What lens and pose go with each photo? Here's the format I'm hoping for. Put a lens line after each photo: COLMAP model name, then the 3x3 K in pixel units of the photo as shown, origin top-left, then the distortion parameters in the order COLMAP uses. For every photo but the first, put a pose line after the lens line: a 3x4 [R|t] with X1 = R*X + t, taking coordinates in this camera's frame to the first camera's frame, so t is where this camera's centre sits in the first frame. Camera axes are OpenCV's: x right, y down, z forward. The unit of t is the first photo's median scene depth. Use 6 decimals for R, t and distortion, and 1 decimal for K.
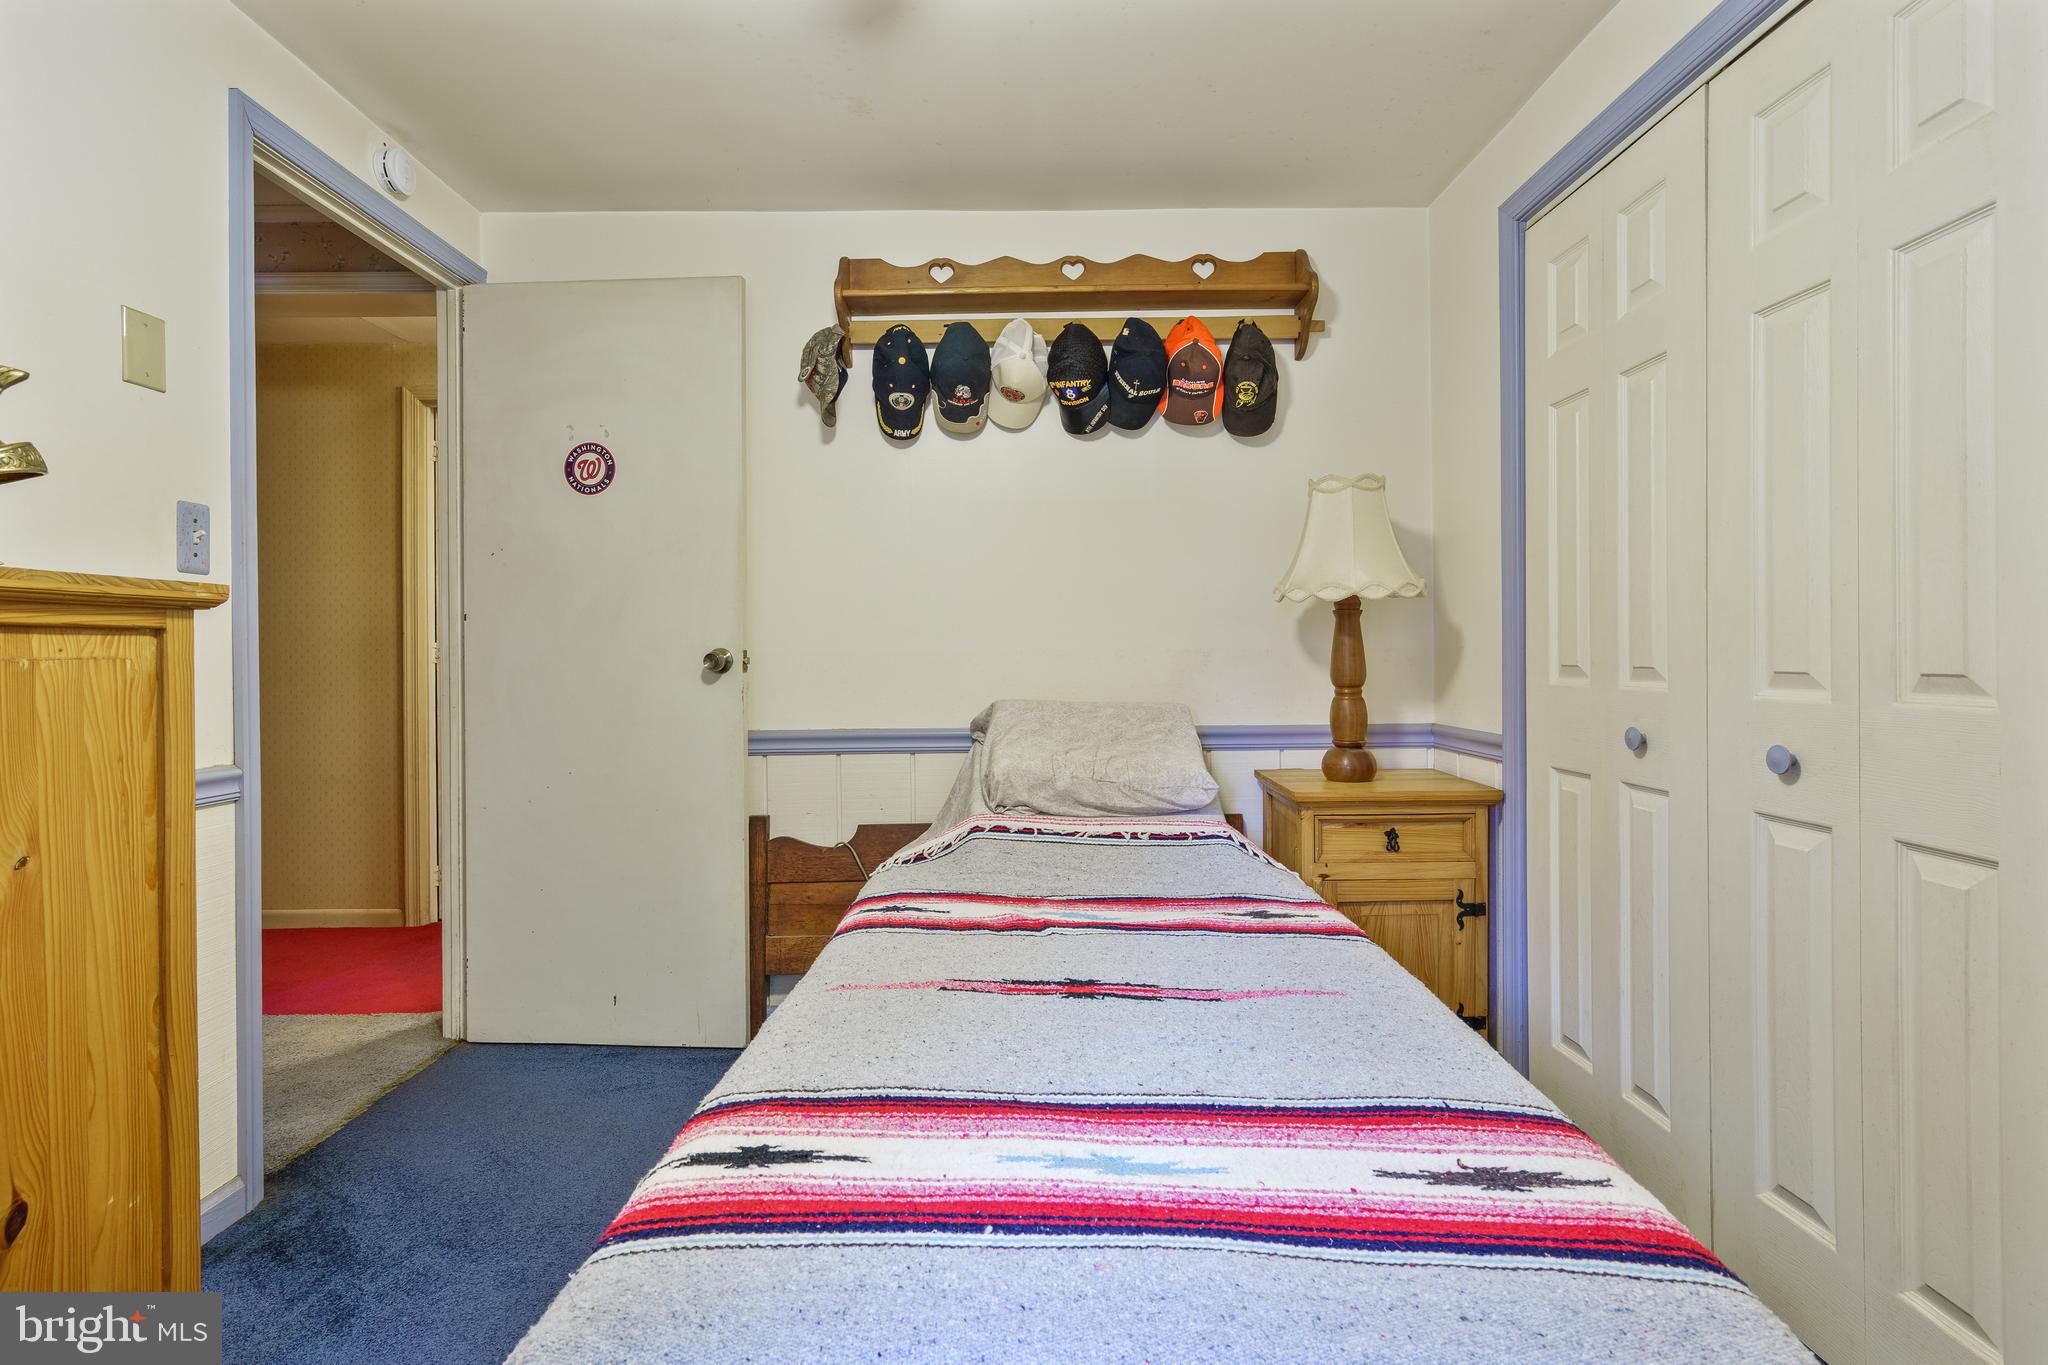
lens RADIAL K [[949.8, 0, 1017.3], [0, 949.8, 678.2], [0, 0, 1]] dist [-0.011209, 0.002718]
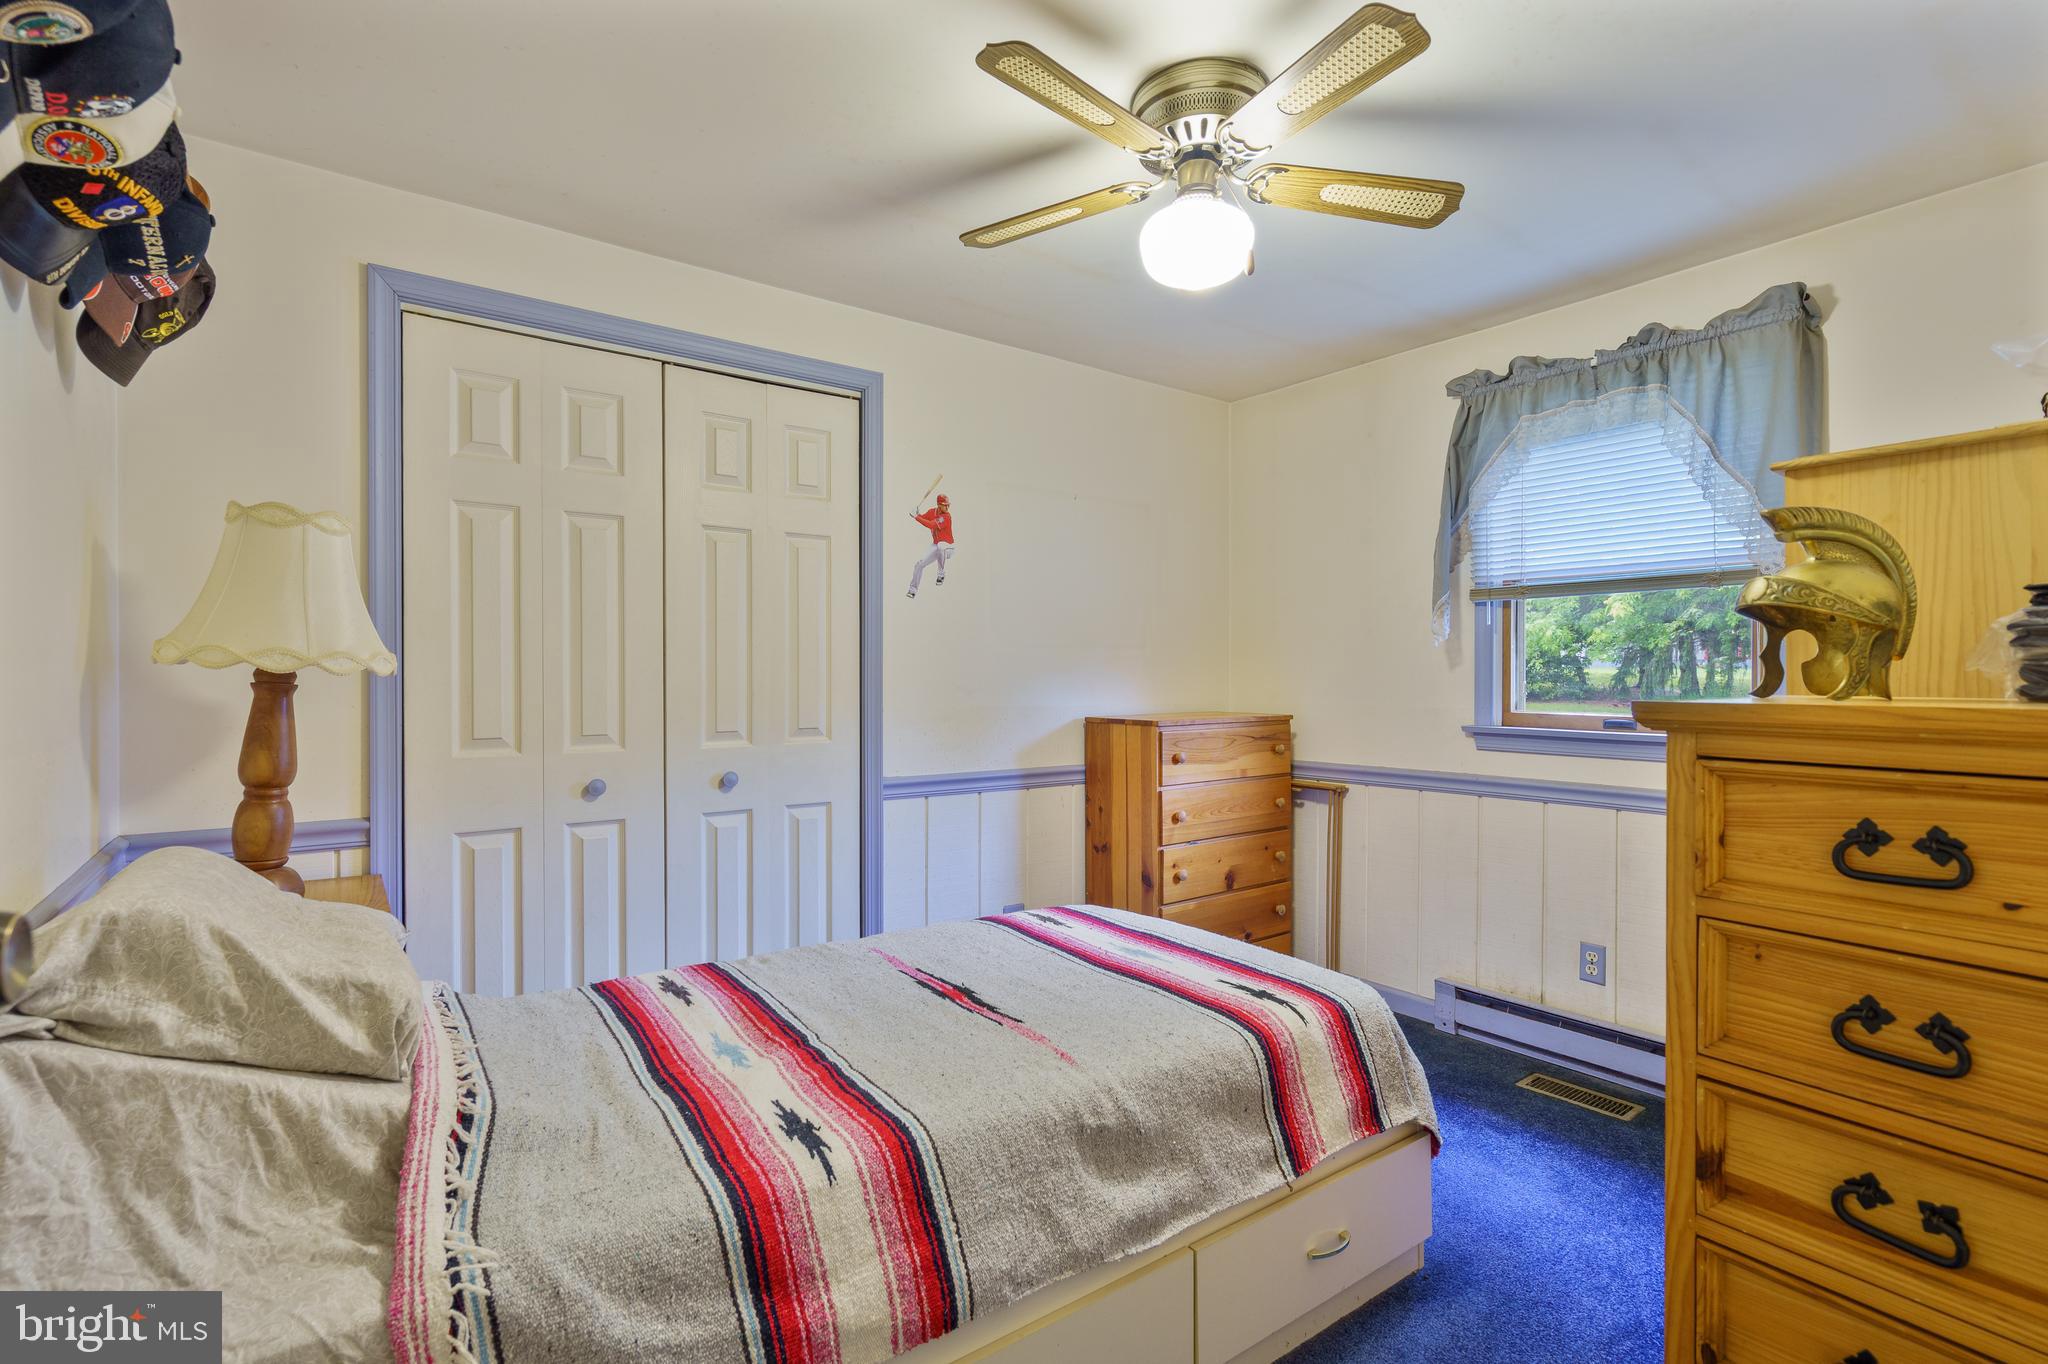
lens RADIAL K [[949.8, 0, 1018.4], [0, 949.8, 687.9], [0, 0, 1]] dist [-0.011209, 0.002718]
pose [[-0.593842, 0.010780, 0.804509, -0.802867], [0.032714, 0.999407, 0.010755, -0.074251], [-0.803916, 0.032705, -0.593842, 1.324736]]
